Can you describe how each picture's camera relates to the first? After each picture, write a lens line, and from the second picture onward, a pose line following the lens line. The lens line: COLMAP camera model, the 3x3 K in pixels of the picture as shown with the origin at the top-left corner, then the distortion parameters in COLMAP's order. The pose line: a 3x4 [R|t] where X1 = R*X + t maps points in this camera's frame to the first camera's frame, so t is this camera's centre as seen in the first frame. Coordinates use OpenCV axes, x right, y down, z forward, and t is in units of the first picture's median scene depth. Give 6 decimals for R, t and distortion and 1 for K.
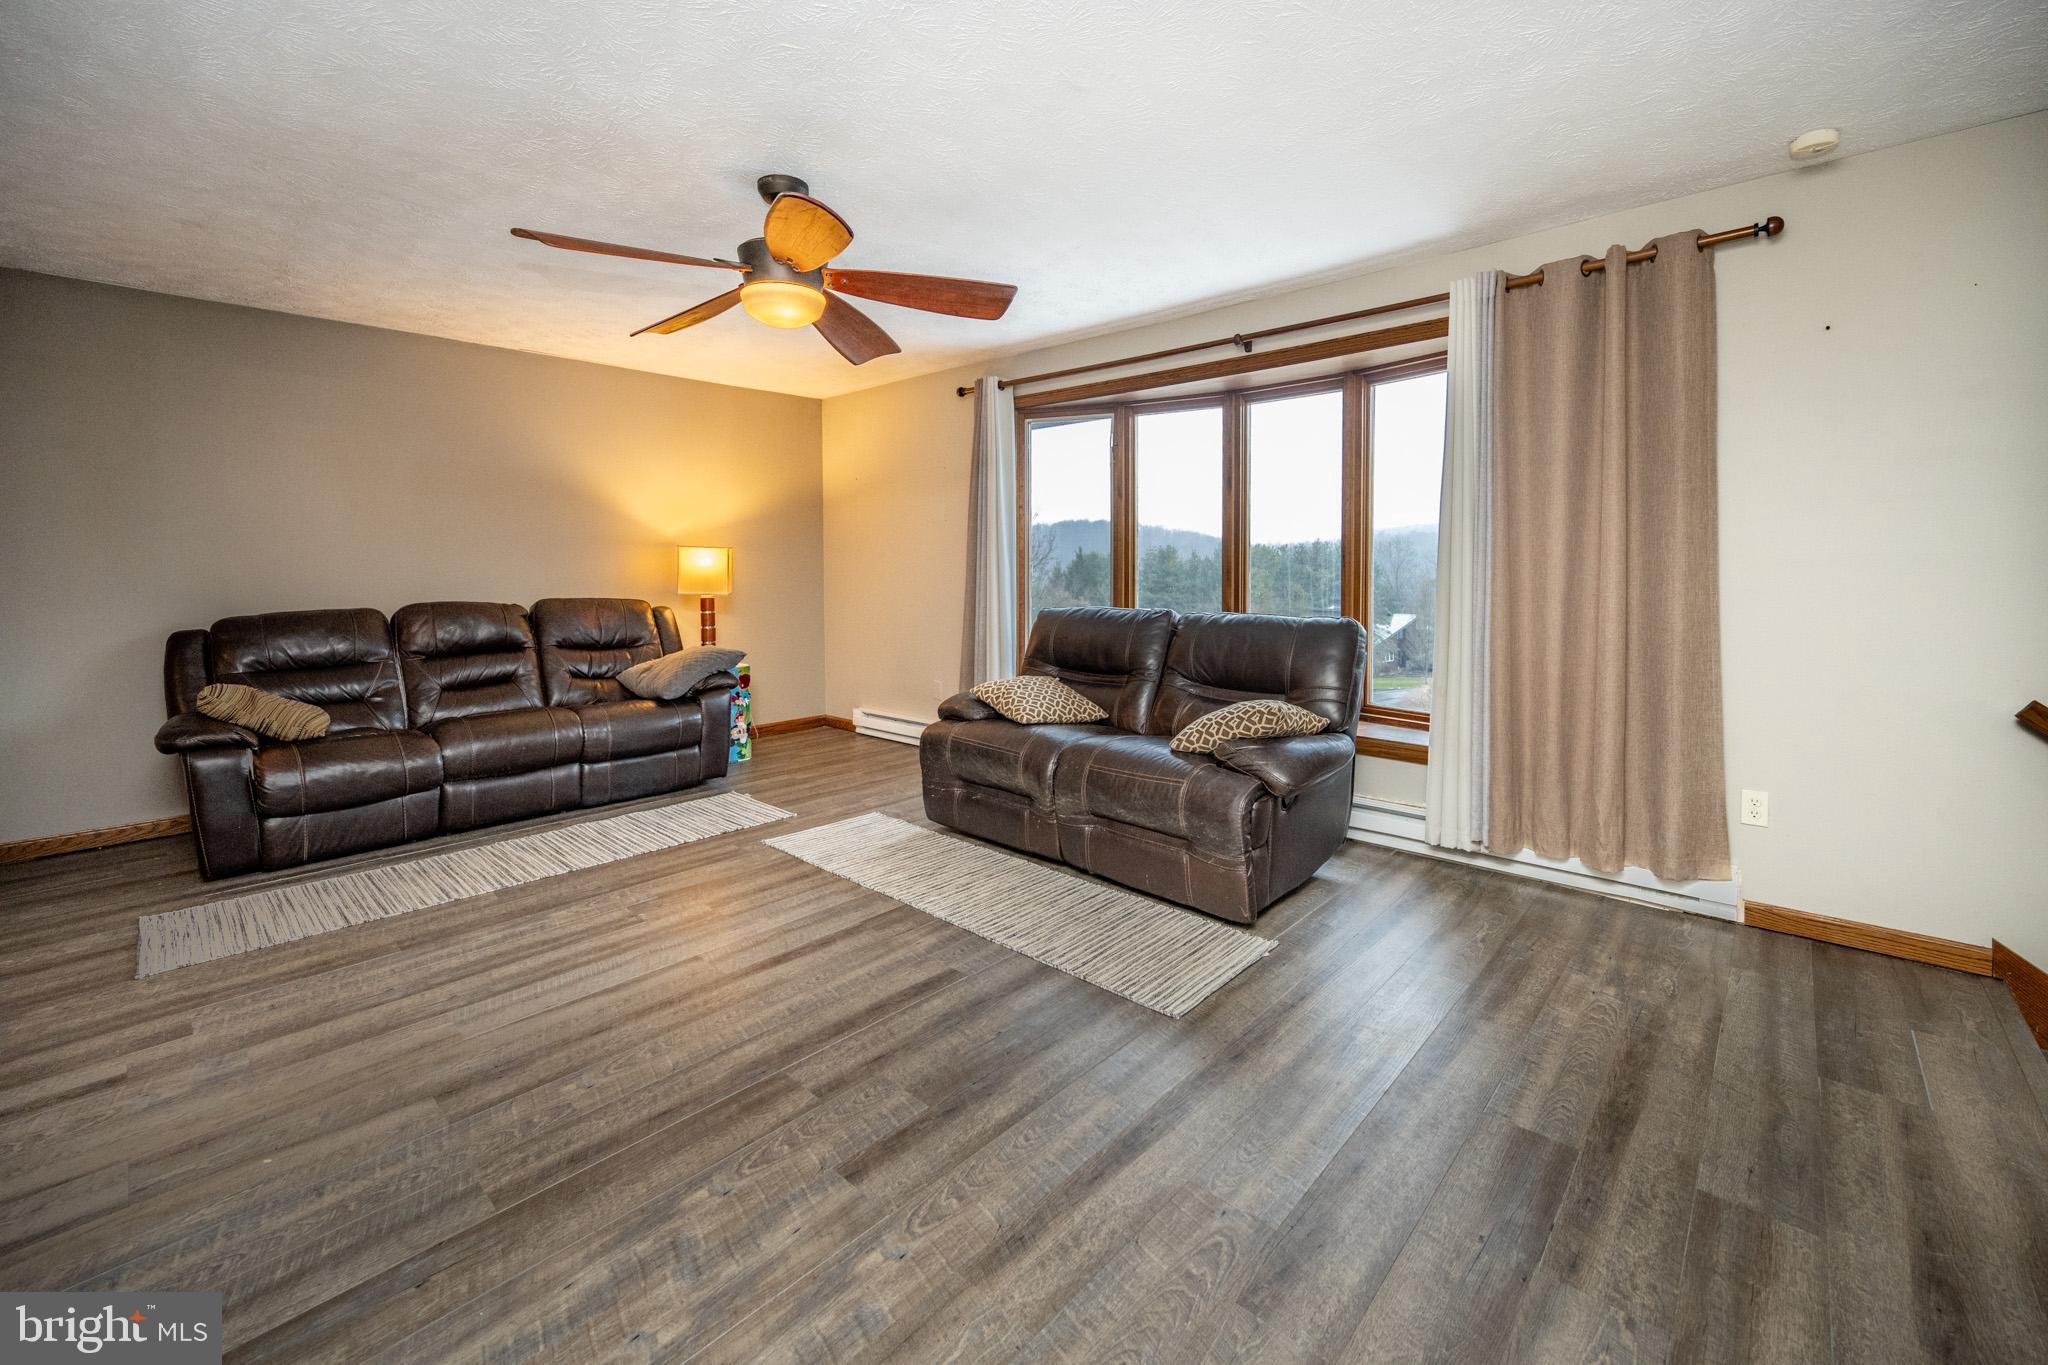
lens RADIAL K [[888.9, 0, 1040.2], [0, 888.9, 602.6], [0, 0, 1]] dist [0.003381, 0.000188]
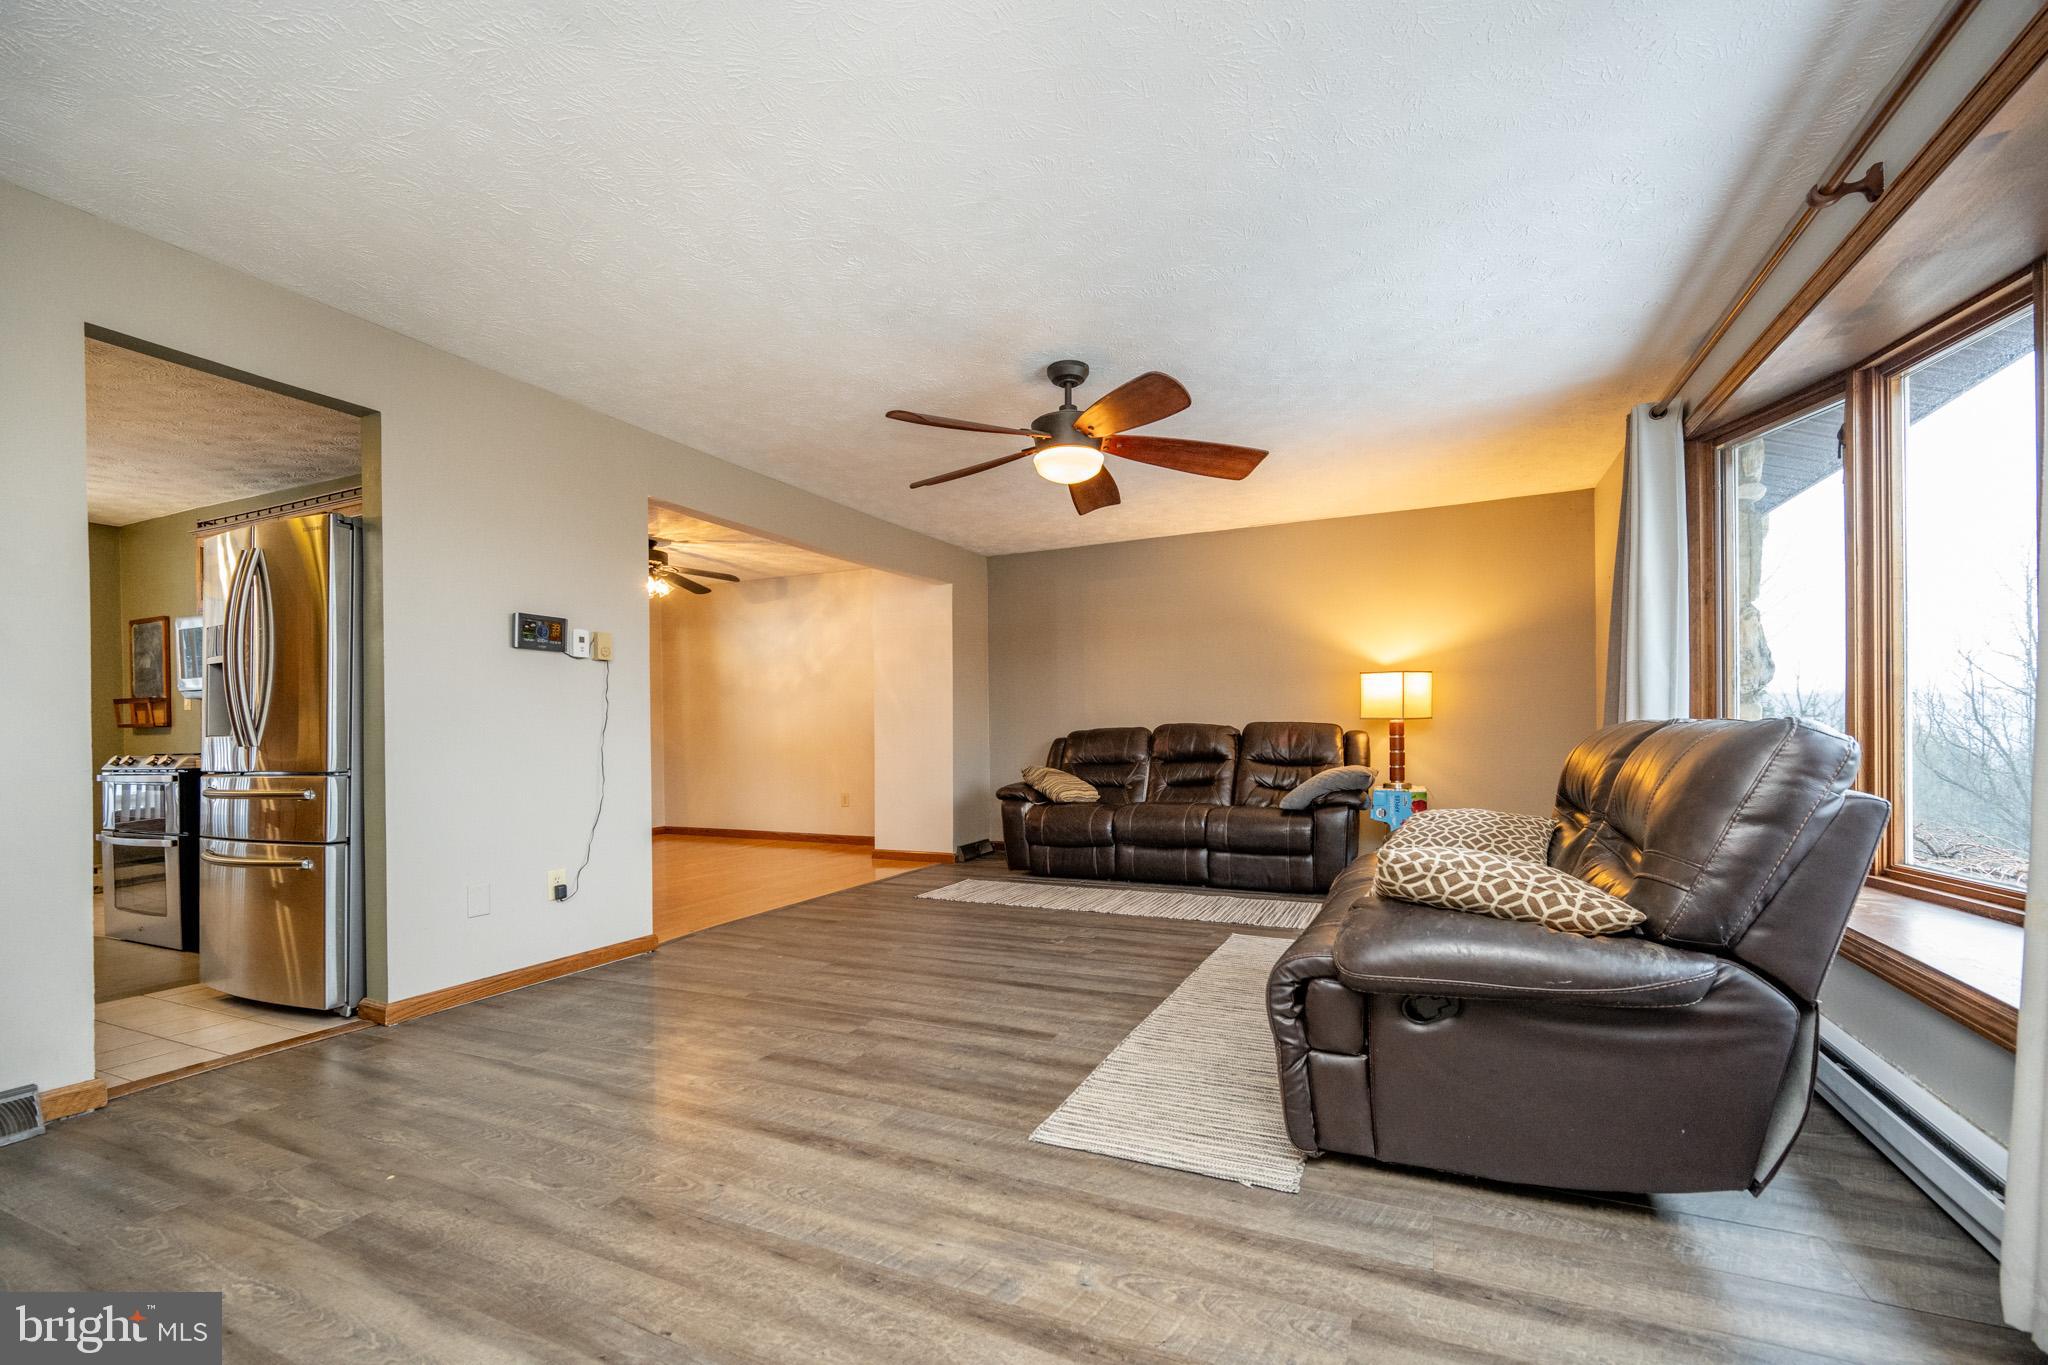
lens RADIAL K [[838.5, 0, 1008.9], [0, 838.5, 729.0], [0, 0, 1]] dist [0.003110, -0.000811]
pose [[0.285120, -0.004013, -0.958484, 0.783746], [-0.031836, 0.999400, -0.013654, 0.055003], [0.957963, 0.034407, 0.284821, 0.591640]]
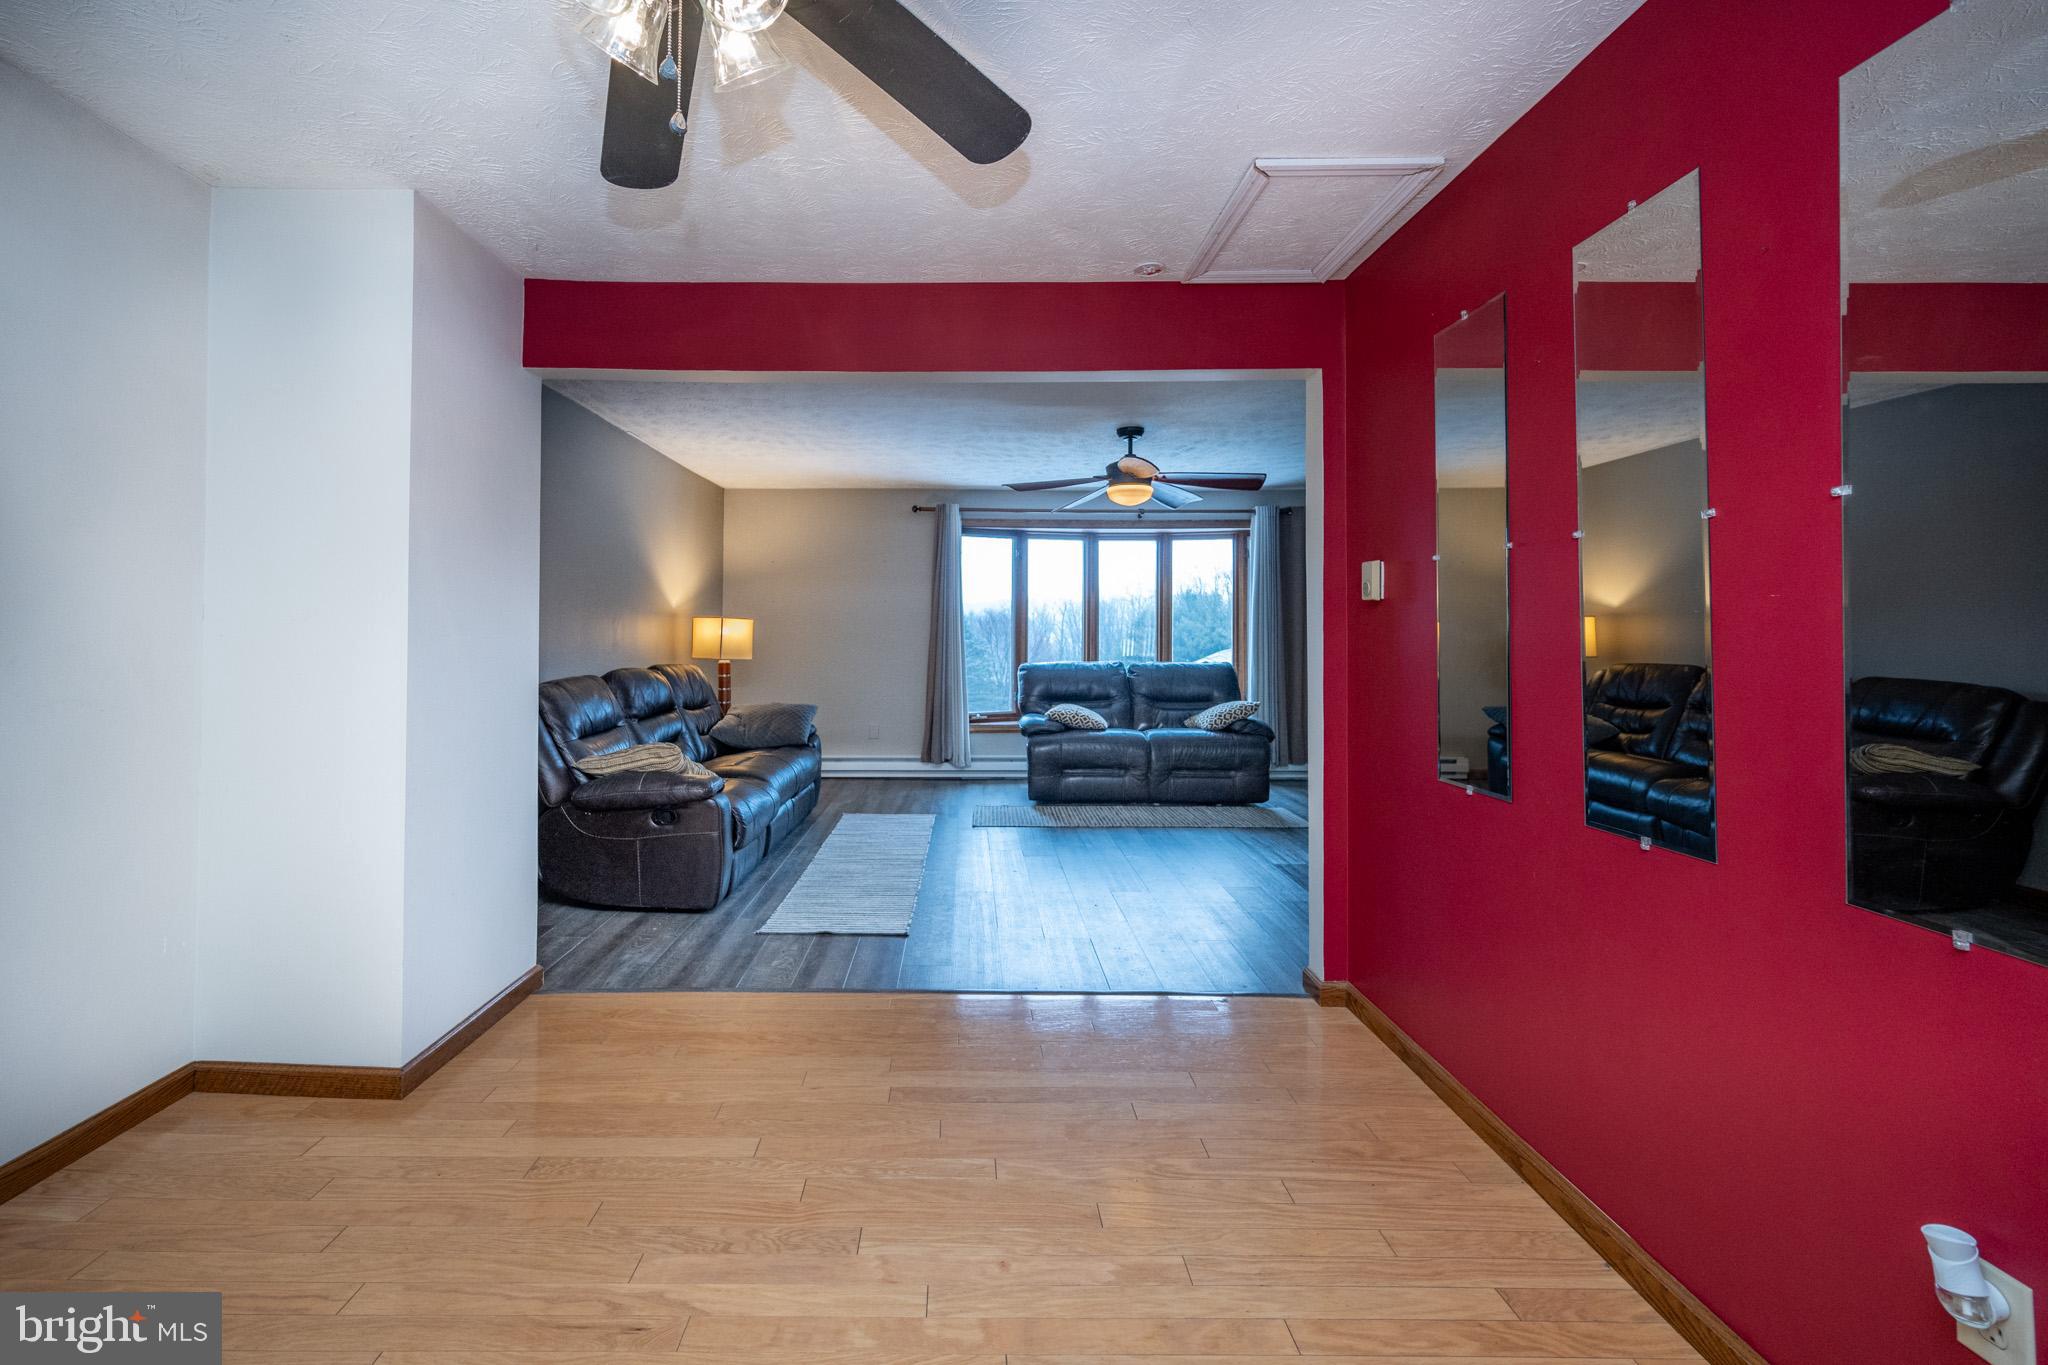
lens RADIAL K [[838.5, 0, 941.9], [0, 838.5, 621.6], [0, 0, 1]] dist [0.003110, -0.000811]
pose [[0.761364, 0.016393, 0.648118, -1.658459], [0.020387, 0.998581, -0.049207, 0.012034], [-0.648004, 0.050677, 0.759949, -0.051884]]
